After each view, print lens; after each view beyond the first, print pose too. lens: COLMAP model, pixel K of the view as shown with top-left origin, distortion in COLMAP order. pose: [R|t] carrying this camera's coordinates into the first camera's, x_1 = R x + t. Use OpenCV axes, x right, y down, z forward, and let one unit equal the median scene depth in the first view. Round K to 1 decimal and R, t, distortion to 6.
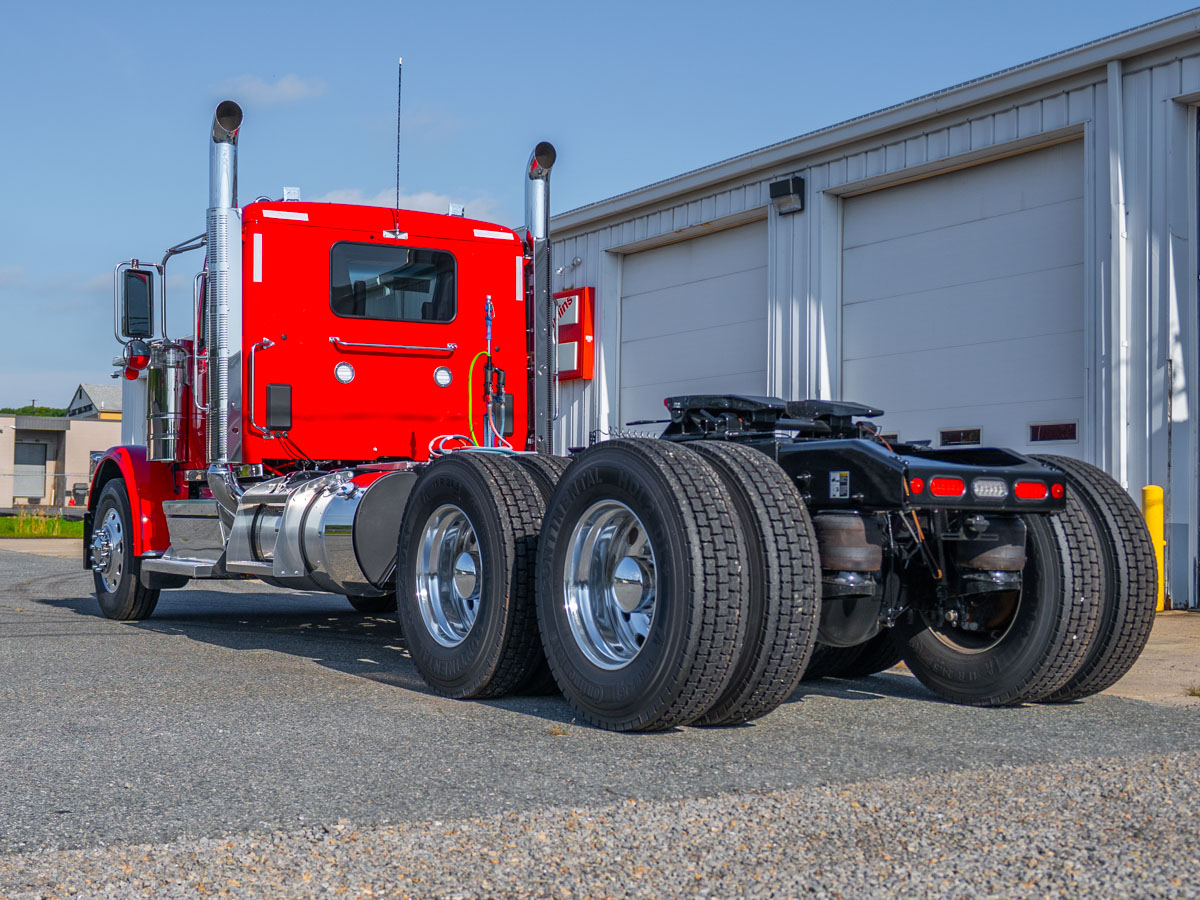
lens RADIAL K [[1665.0, 0, 593.5], [0, 1665.0, 442.3], [0, 0, 1]] dist [0.006081, 0.000000]
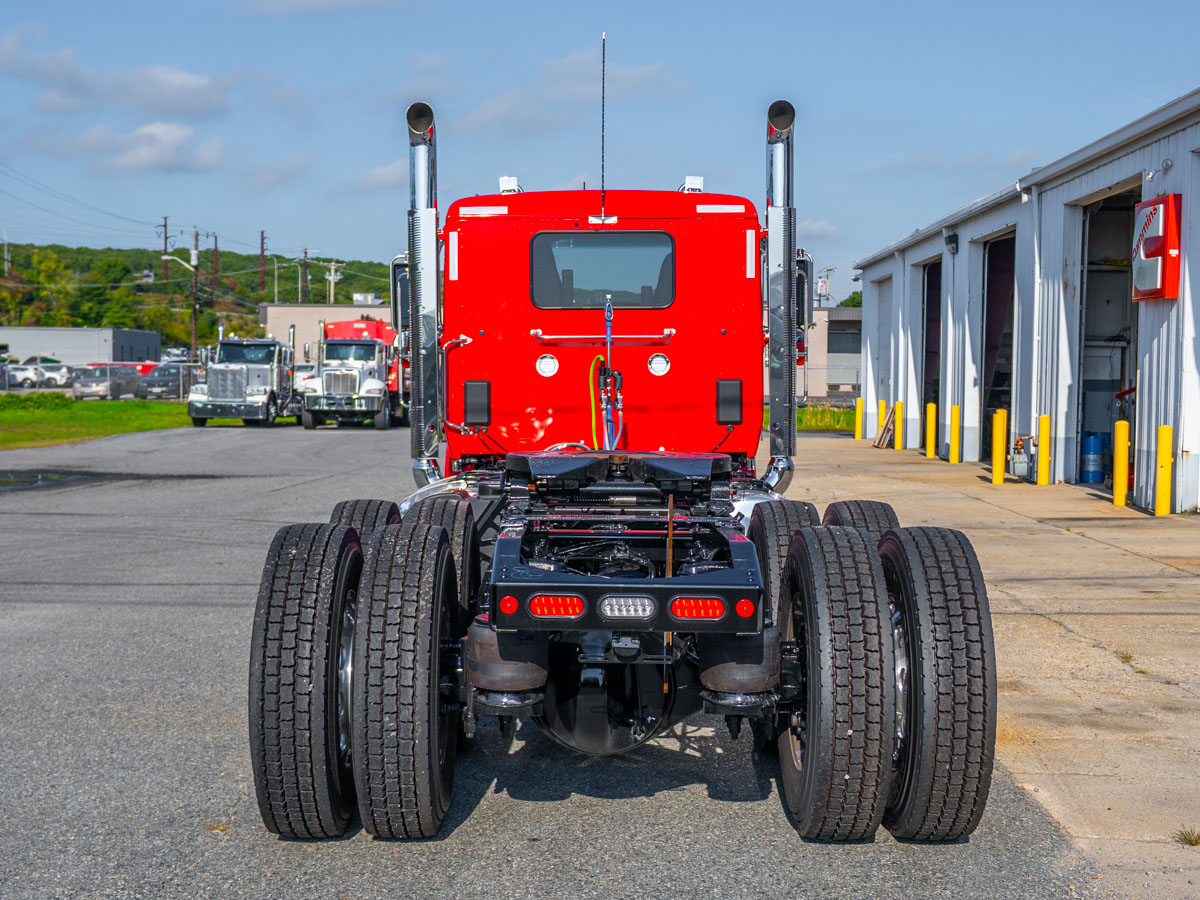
lens RADIAL K [[1637.5, 0, 599.6], [0, 1637.5, 460.2], [0, 0, 1]] dist [0.013050, 0.000000]
pose [[0.858606, 0.024172, -0.512066, 0.378758], [0.022451, 0.996156, 0.084668, -0.067524], [0.512144, -0.084193, 0.854763, 0.177369]]
